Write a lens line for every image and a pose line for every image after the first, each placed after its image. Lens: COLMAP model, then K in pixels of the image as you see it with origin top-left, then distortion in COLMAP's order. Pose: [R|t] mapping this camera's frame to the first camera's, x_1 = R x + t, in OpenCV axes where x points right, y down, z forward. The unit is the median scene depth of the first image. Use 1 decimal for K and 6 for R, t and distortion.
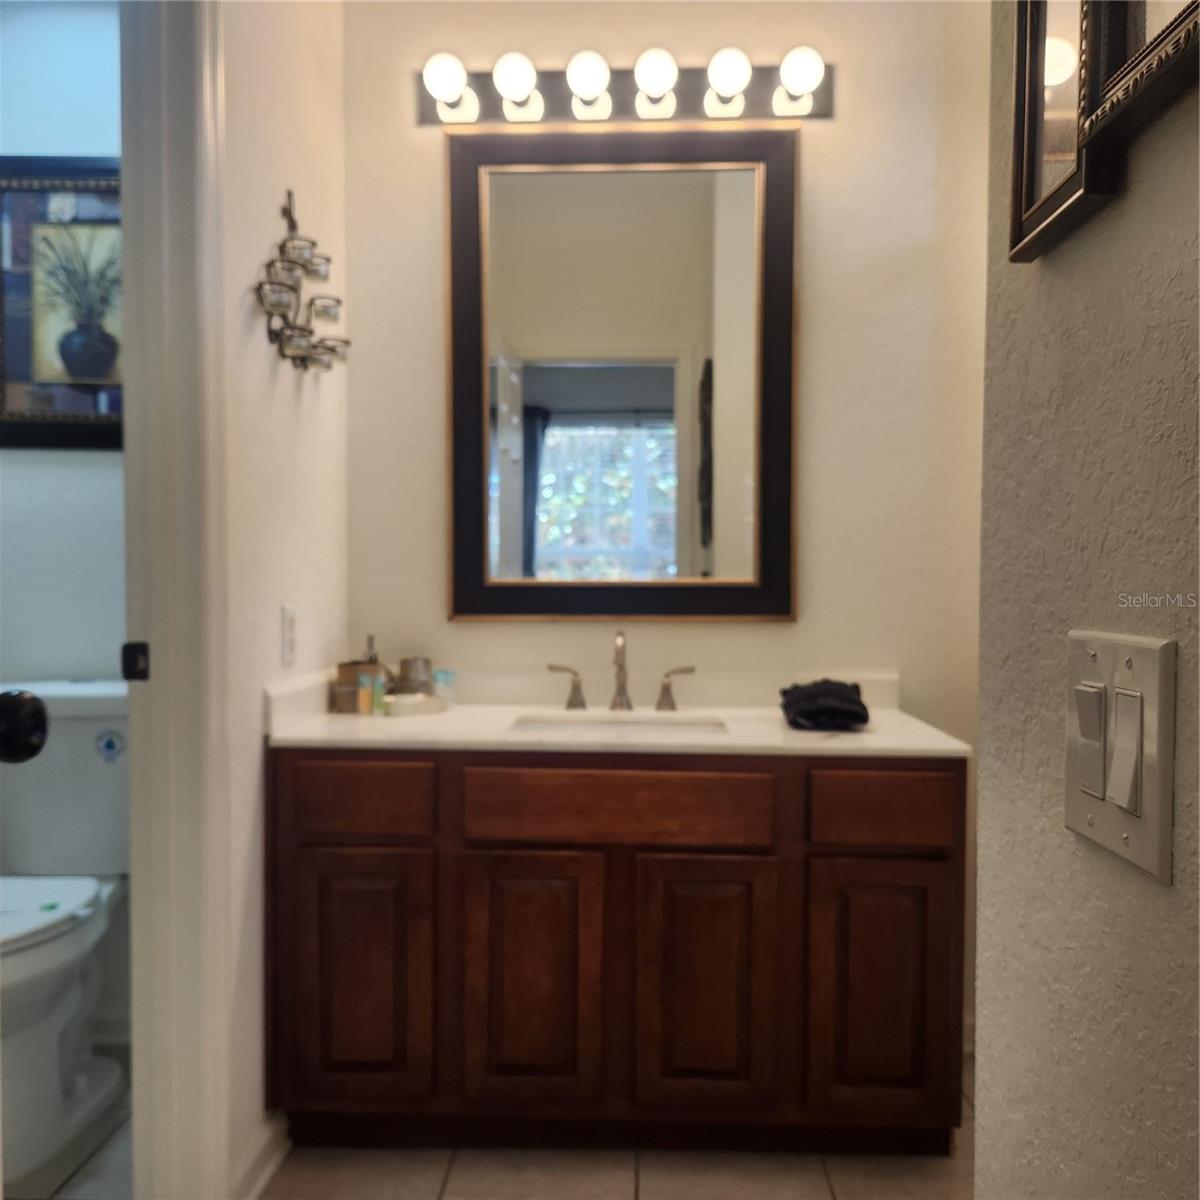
lens RADIAL K [[1083.4, 0, 601.5], [0, 1083.4, 636.5], [0, 0, 1]] dist [0.040632, -0.001828]
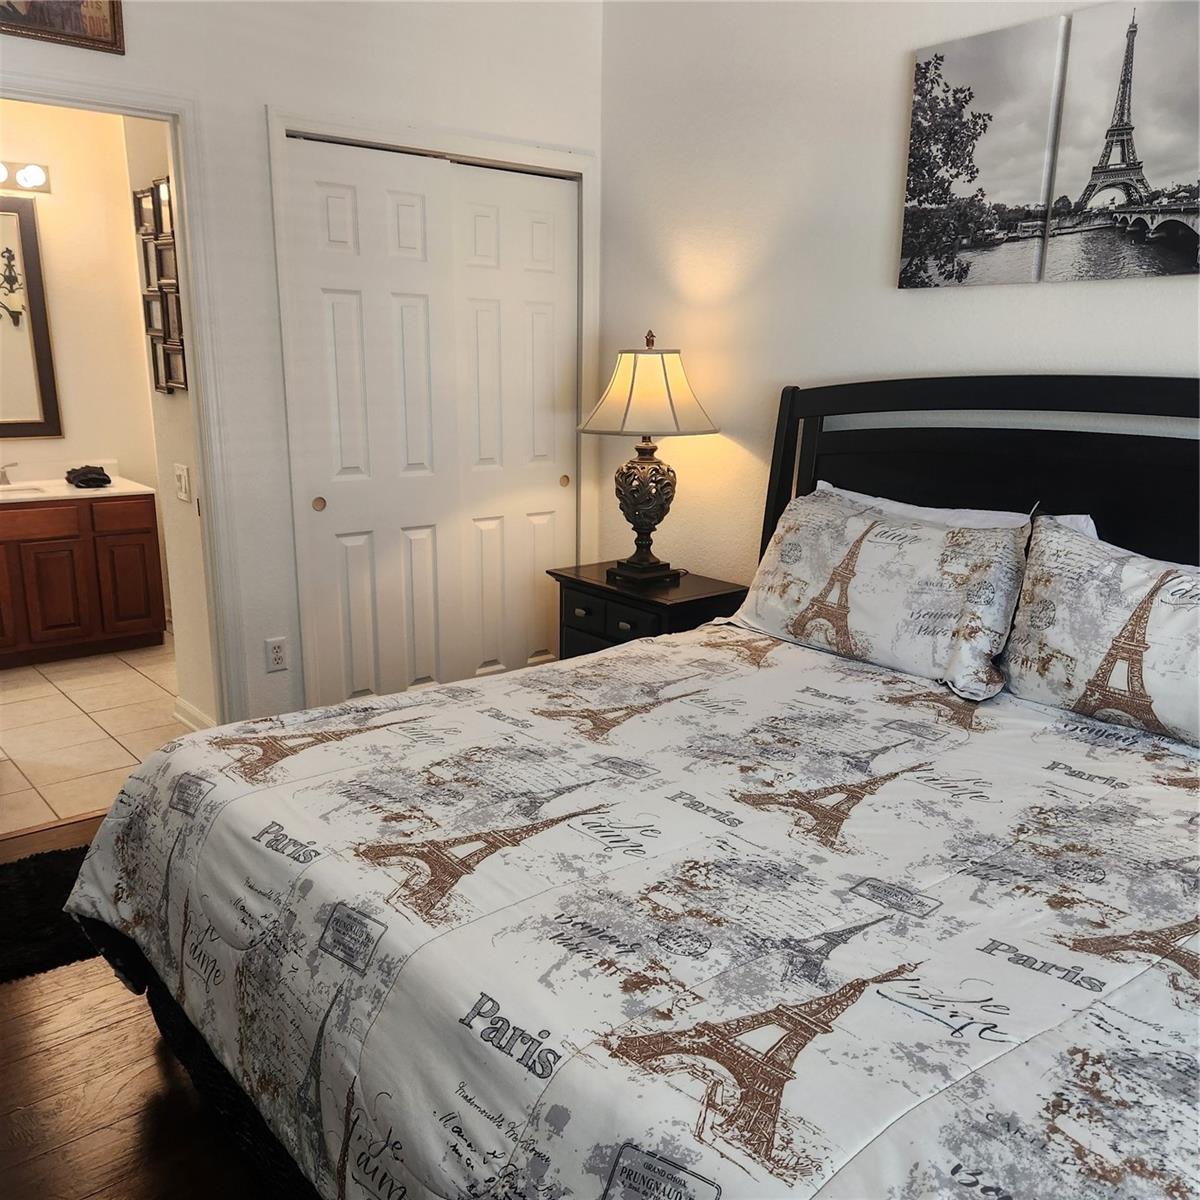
lens RADIAL K [[1083.4, 0, 601.5], [0, 1083.4, 636.5], [0, 0, 1]] dist [0.040632, -0.001828]
pose [[0.748925, -0.164589, 0.641890, -0.597490], [0.015896, 0.972847, 0.230903, -0.143736], [-0.662465, -0.162725, 0.731205, -1.684618]]
